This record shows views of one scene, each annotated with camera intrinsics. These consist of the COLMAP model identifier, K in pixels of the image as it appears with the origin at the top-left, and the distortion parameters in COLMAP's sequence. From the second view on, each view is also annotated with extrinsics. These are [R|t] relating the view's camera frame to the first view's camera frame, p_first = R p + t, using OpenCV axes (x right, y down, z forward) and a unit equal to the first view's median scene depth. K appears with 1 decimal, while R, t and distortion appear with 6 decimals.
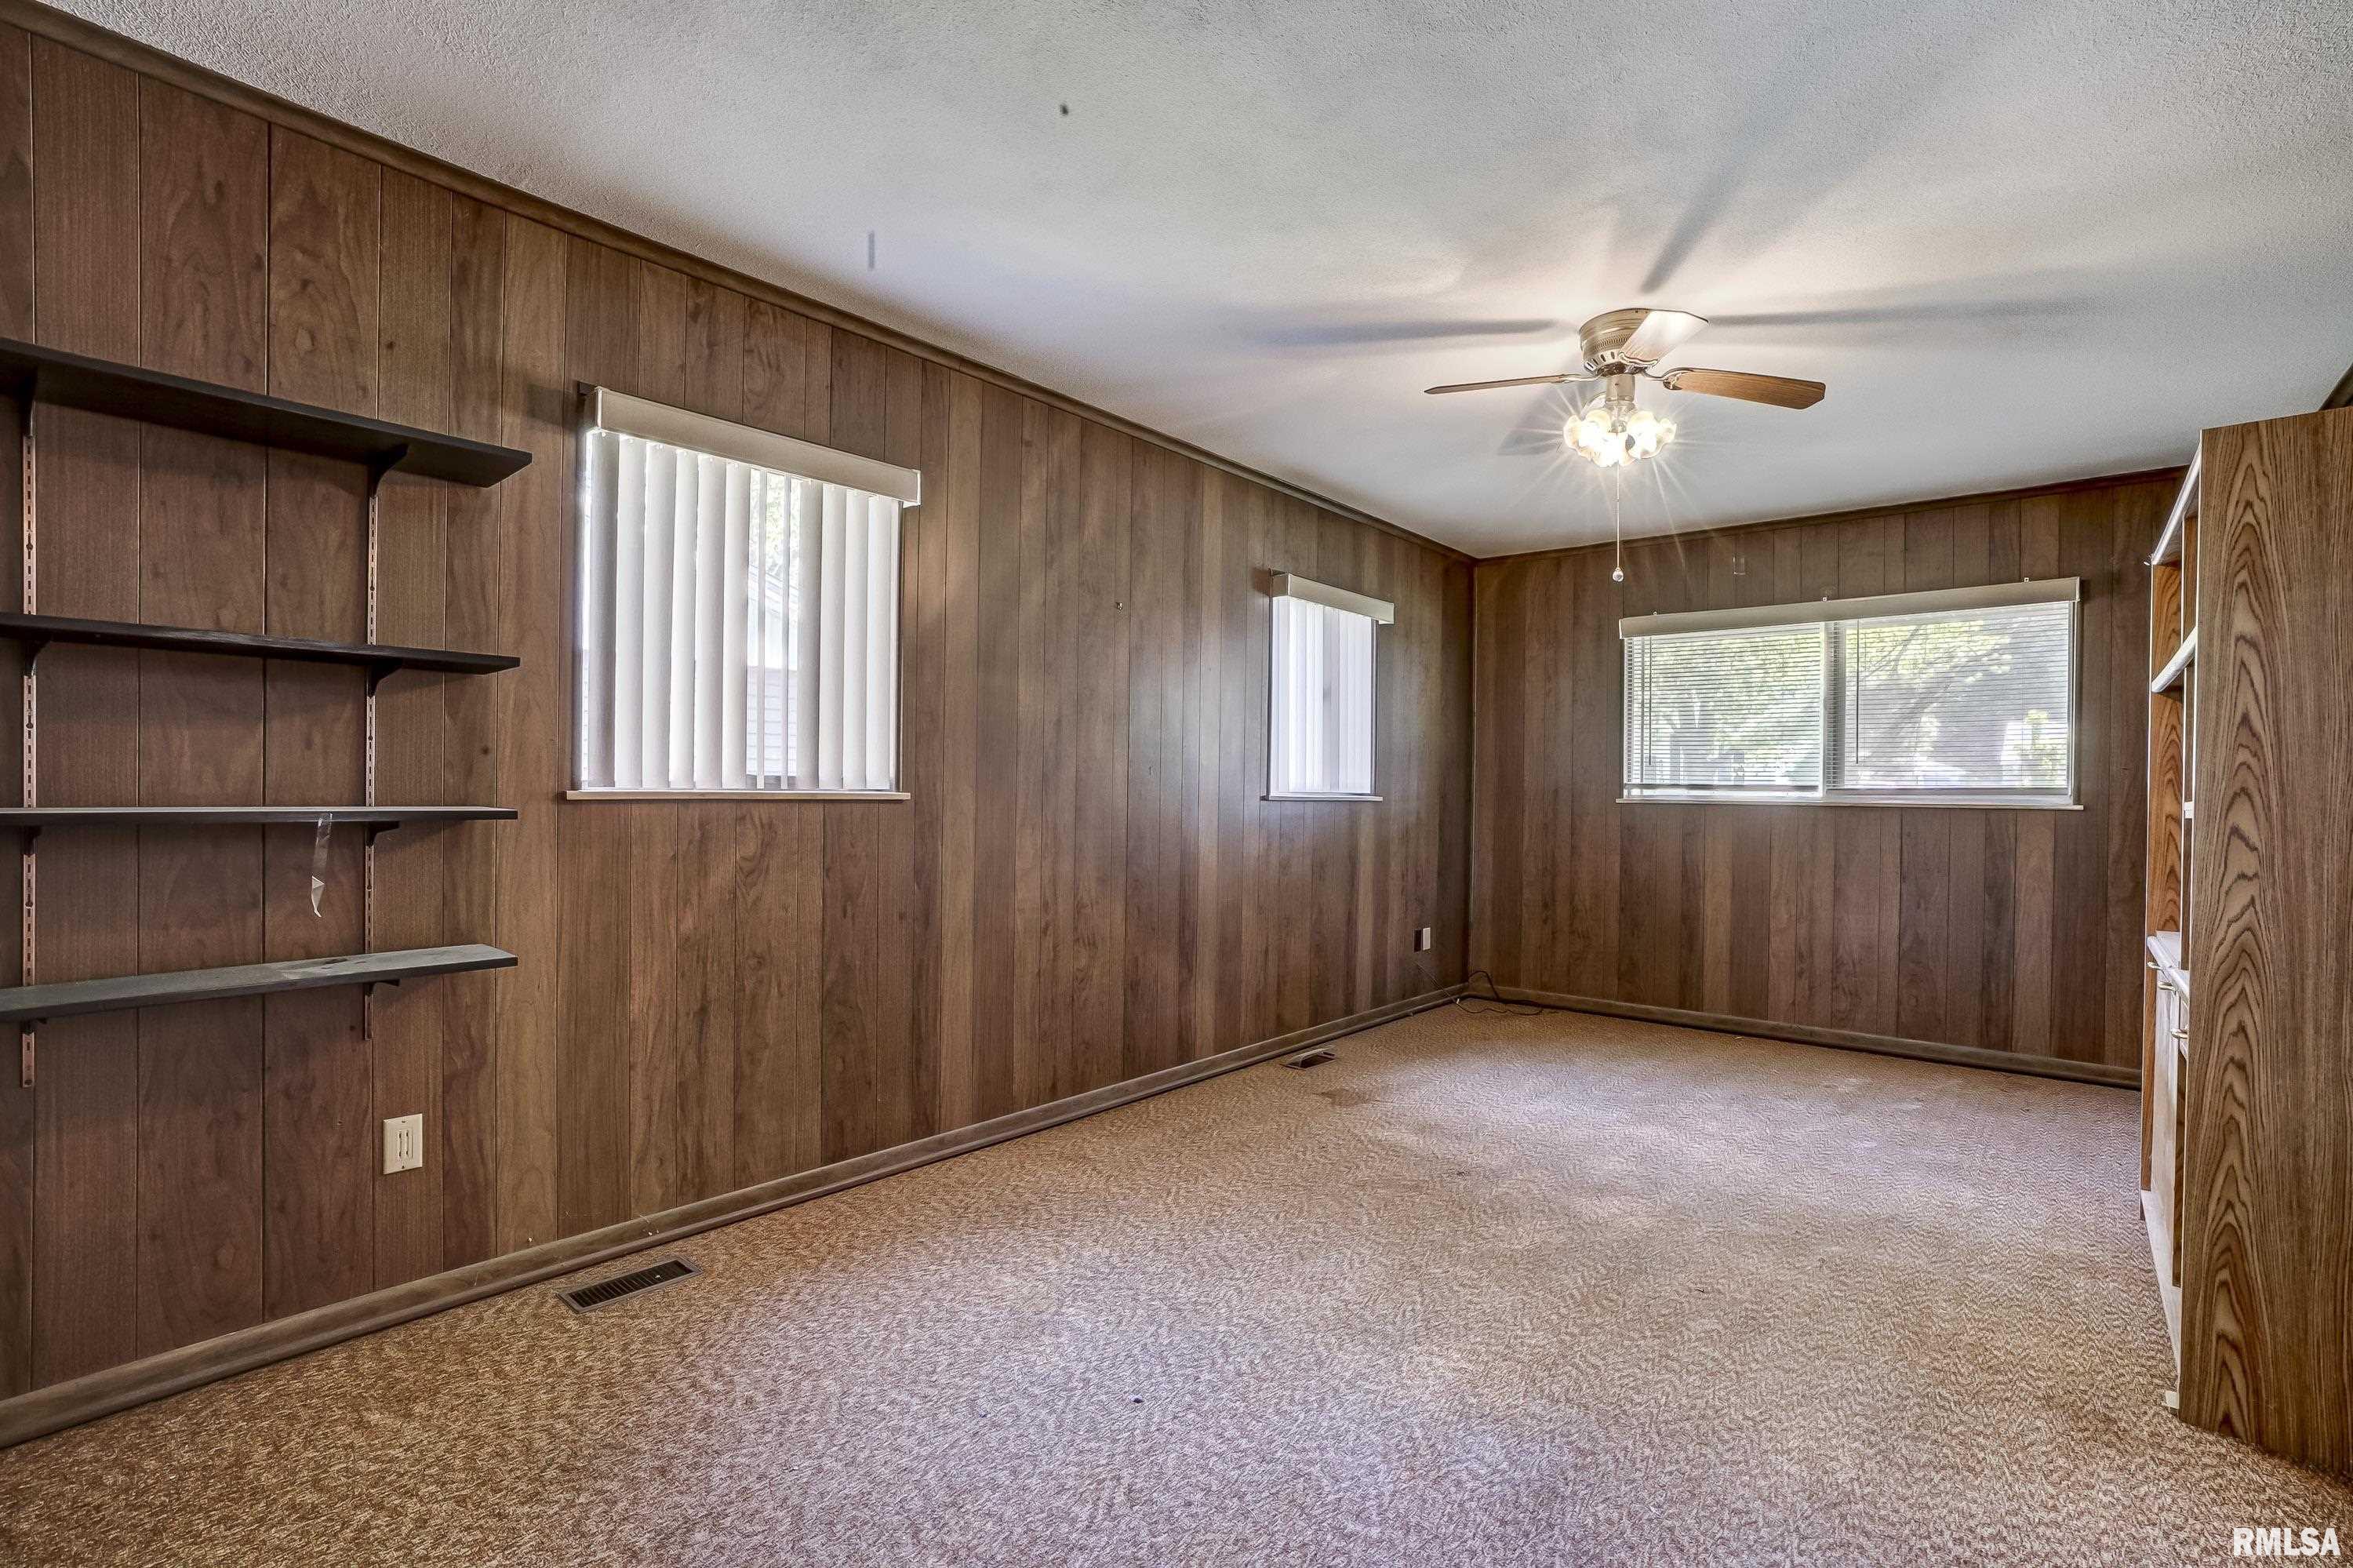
lens RADIAL K [[1078.5, 0, 1144.3], [0, 1078.5, 791.6], [0, 0, 1]] dist [-0.052379, 0.020125]
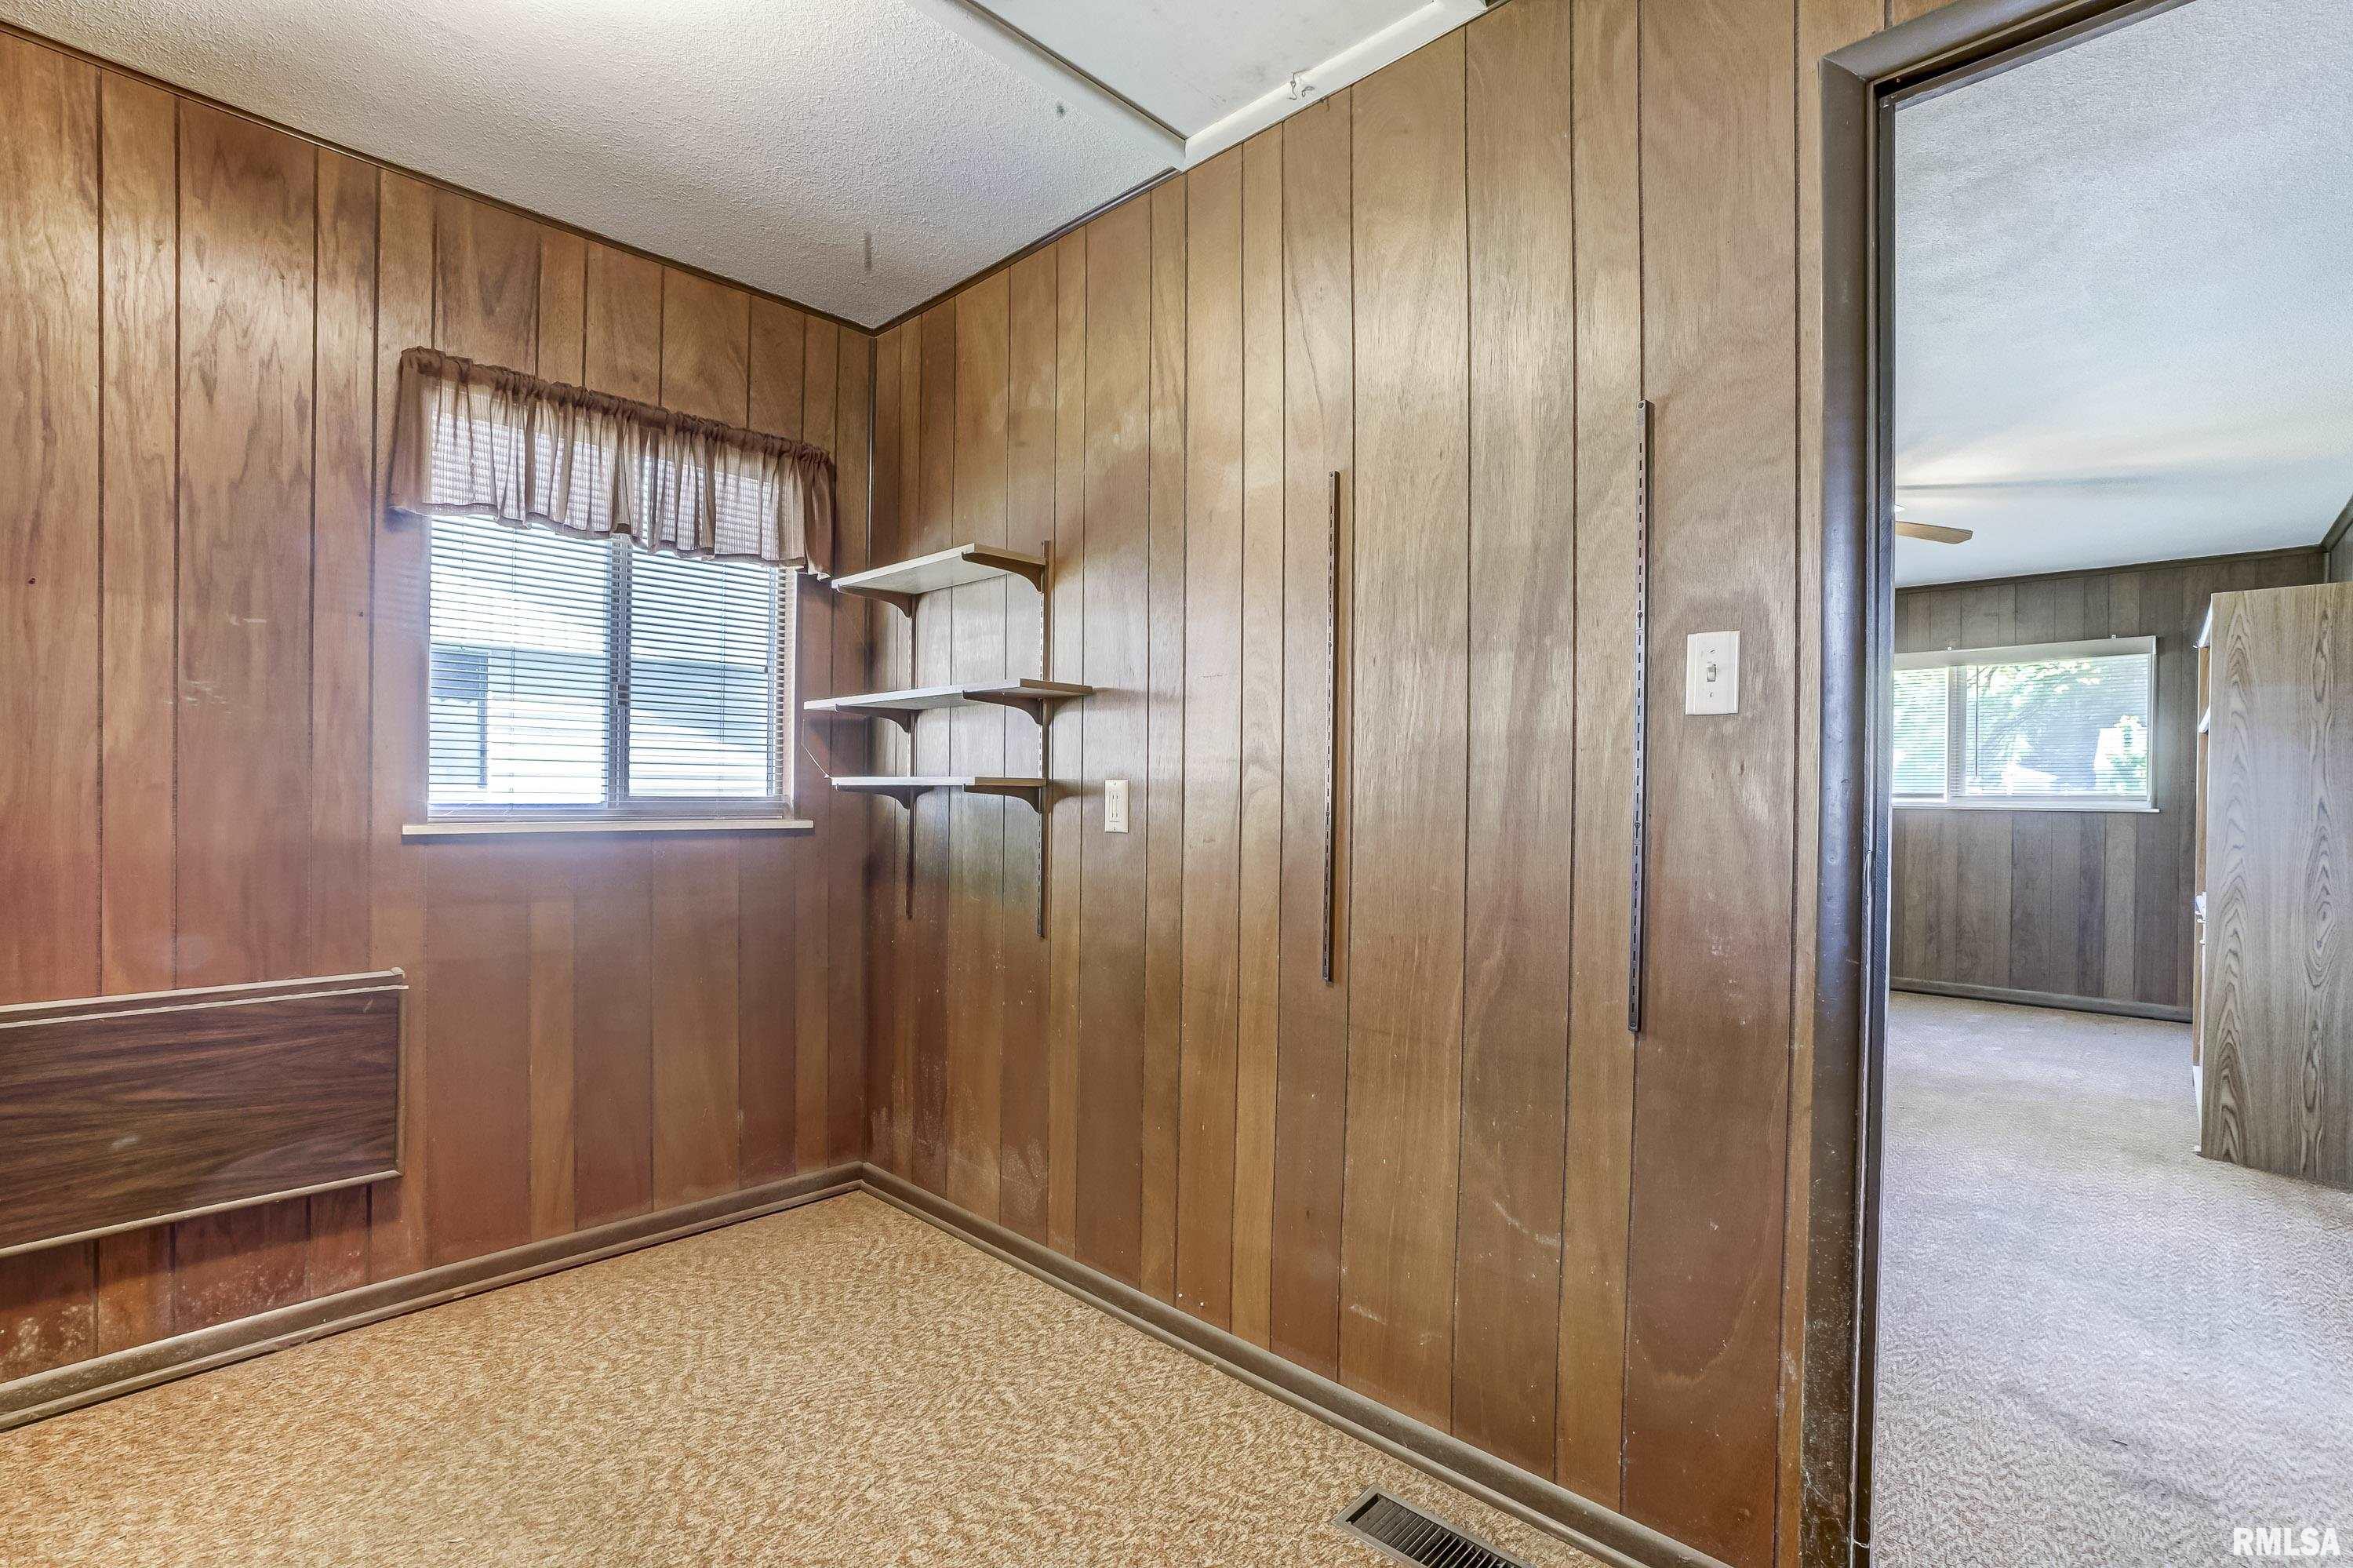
lens RADIAL K [[1078.5, 0, 1144.3], [0, 1078.5, 791.6], [0, 0, 1]] dist [-0.052379, 0.020125]
pose [[0.998624, 0.000680, -0.052436, -0.312634], [-0.000937, 0.999988, -0.004872, -0.000996], [0.052432, 0.004915, 0.998612, -0.383654]]
